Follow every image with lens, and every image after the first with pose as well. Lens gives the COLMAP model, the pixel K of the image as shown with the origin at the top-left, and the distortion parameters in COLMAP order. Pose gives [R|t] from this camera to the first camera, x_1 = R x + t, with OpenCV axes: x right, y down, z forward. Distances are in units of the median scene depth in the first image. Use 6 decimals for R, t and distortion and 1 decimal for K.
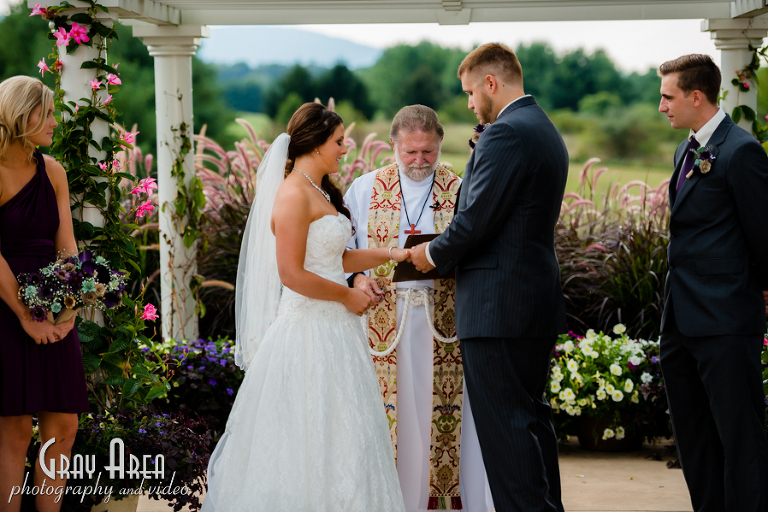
lens RADIAL K [[2566.2, 0, 386.9], [0, 2566.2, 258.6], [0, 0, 1]] dist [0.384073, 0.000000]
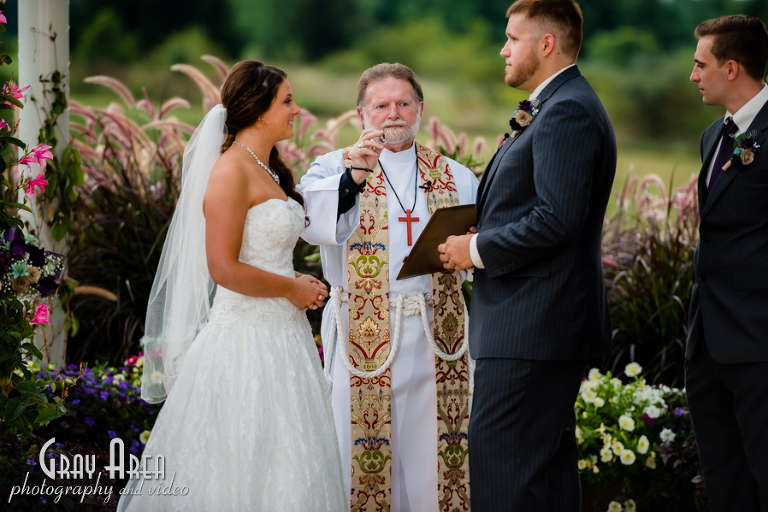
lens RADIAL K [[5396.7, 0, 377.0], [0, 5396.7, 256.5], [0, 0, 1]] dist [4.073391, 0.000000]
pose [[0.998560, 0.037311, 0.038552, -0.047681], [-0.036754, 0.999211, -0.015073, 0.021260], [-0.039084, 0.013635, 0.999143, -0.597515]]
